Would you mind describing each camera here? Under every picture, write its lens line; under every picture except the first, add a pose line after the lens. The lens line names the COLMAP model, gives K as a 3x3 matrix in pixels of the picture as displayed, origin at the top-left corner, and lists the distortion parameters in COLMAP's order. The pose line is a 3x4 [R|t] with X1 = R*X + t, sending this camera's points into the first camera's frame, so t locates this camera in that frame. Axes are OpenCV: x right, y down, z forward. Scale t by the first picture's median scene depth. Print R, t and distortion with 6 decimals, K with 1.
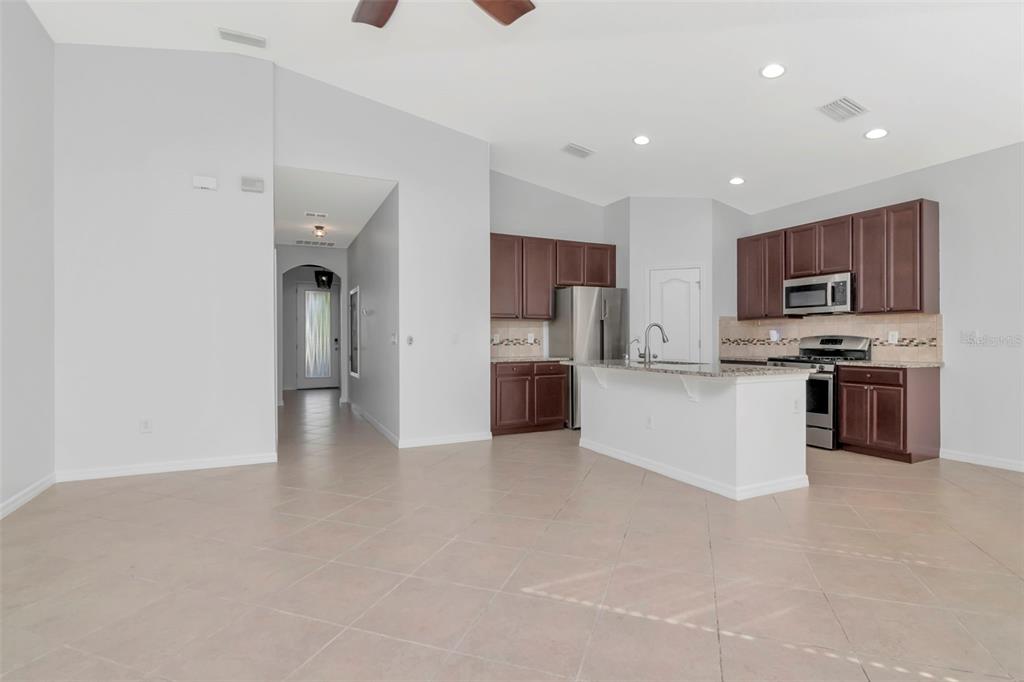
lens RADIAL K [[493.1, 0, 519.9], [0, 493.1, 338.3], [0, 0, 1]] dist [0.000287, 0.000312]
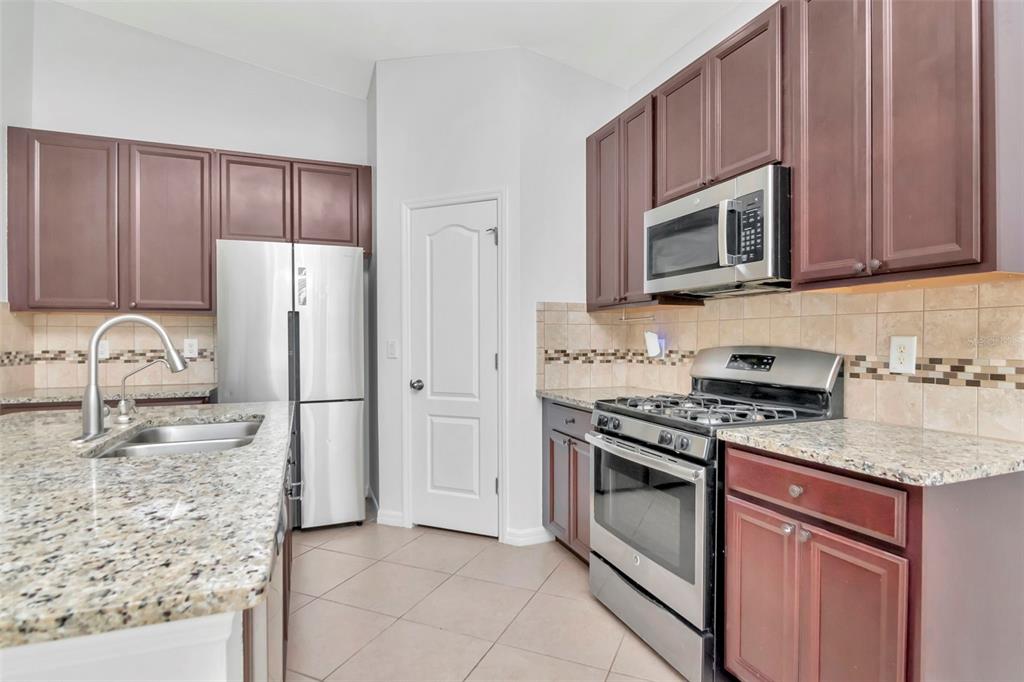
lens RADIAL K [[529.3, 0, 512.0], [0, 529.3, 341.0], [0, 0, 1]] dist [-0.002084, -0.001053]
pose [[0.997098, -0.001194, -0.076118, 0.509590], [0.001638, 0.999982, 0.005776, -0.013244], [0.076110, -0.005884, 0.997082, 0.611098]]
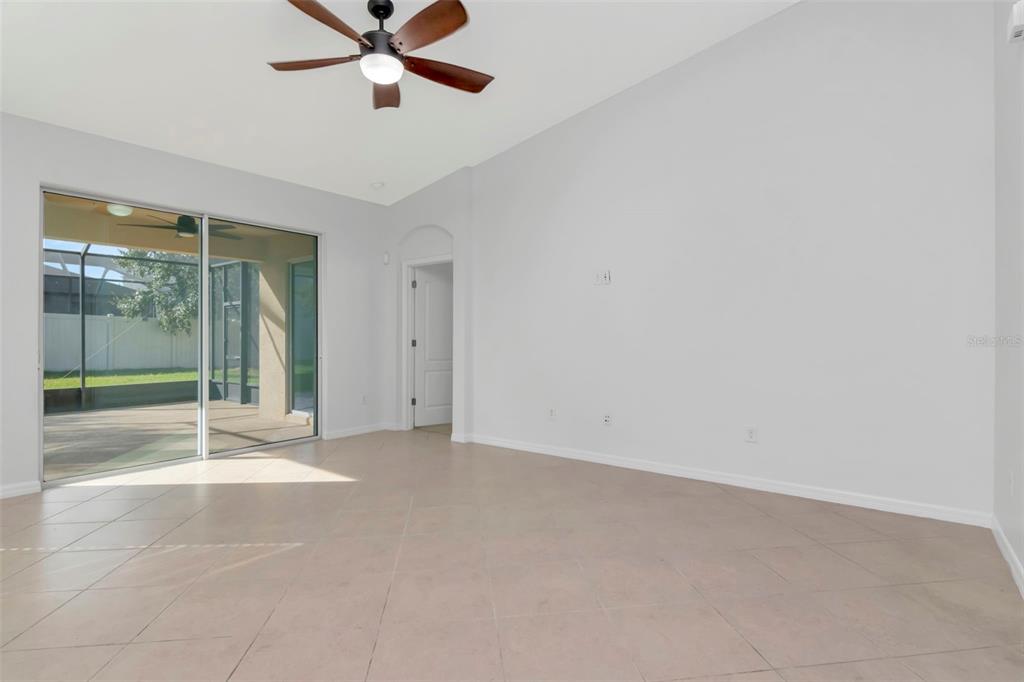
lens RADIAL K [[493.1, 0, 519.9], [0, 493.1, 338.3], [0, 0, 1]] dist [0.000287, 0.000312]
pose [[-0.895770, 0.001562, -0.444514, 0.028080], [0.004693, 0.999971, -0.005944, 0.001041], [0.444492, -0.007410, -0.895752, 1.025638]]
